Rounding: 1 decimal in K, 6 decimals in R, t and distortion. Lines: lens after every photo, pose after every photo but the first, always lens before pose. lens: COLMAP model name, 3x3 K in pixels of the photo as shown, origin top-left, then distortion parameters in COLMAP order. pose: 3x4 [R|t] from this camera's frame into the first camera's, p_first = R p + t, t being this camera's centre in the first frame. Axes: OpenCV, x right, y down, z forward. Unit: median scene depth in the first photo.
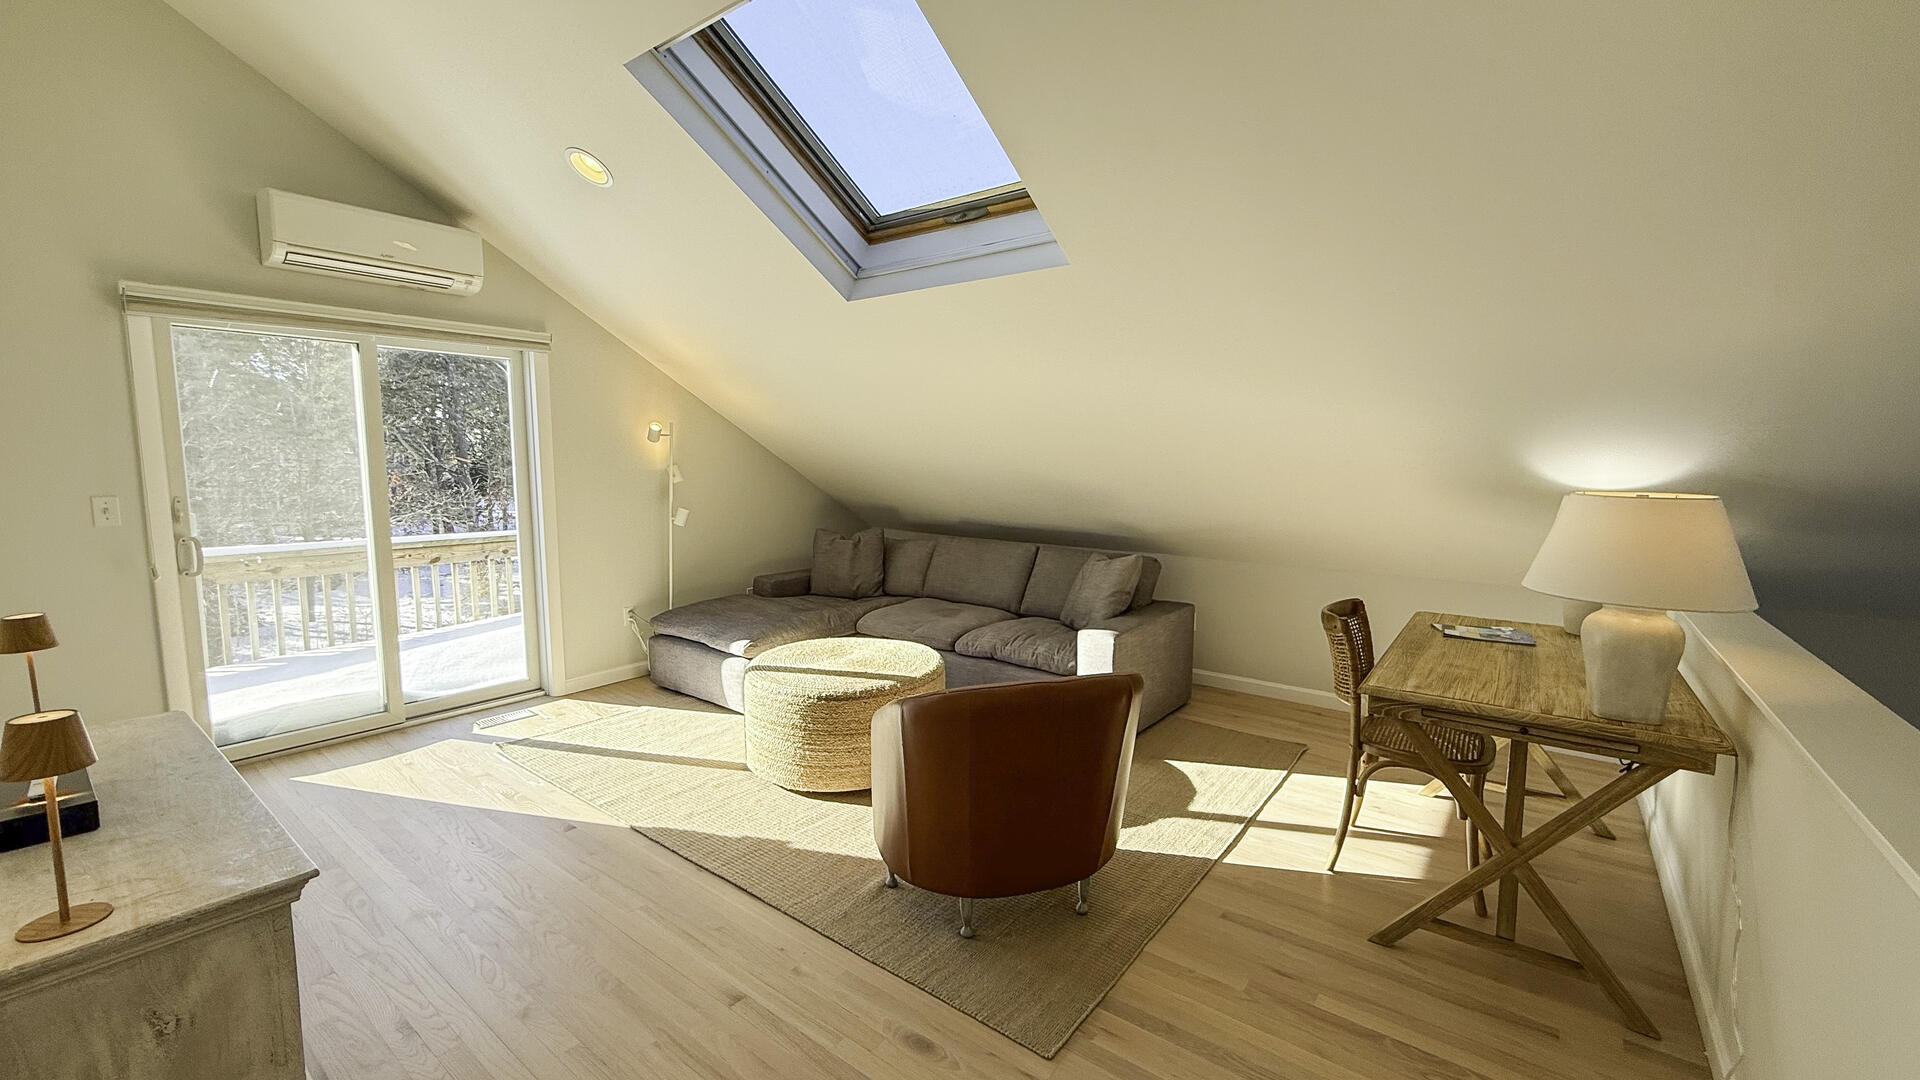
lens RADIAL K [[764.3, 0, 954.9], [0, 764.3, 538.1], [0, 0, 1]] dist [-0.000180, -0.002188]
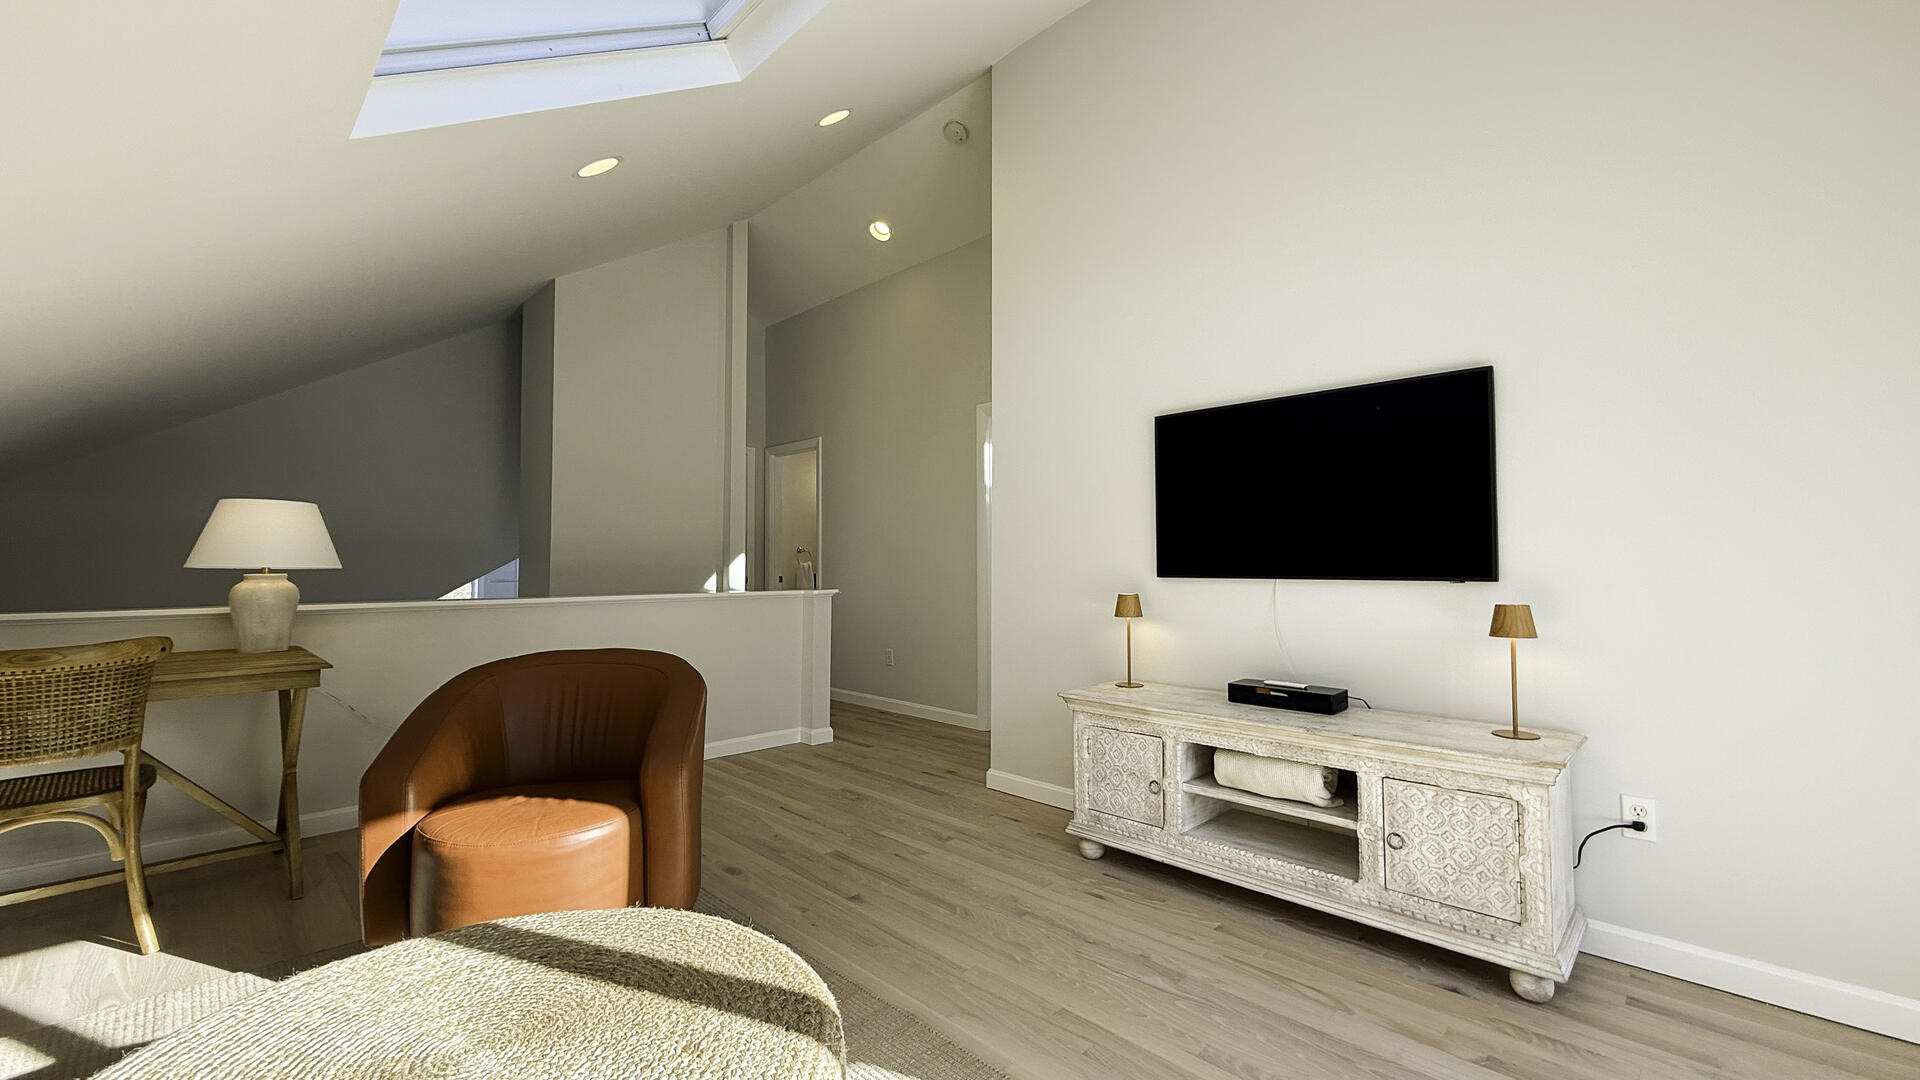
lens RADIAL K [[764.3, 0, 965.6], [0, 764.3, 535.6], [0, 0, 1]] dist [-0.000180, -0.002188]
pose [[-0.992423, 0.004782, 0.122772, -0.596740], [0.013365, 0.997515, 0.069179, -0.066797], [-0.122136, 0.070295, -0.990021, 2.083701]]
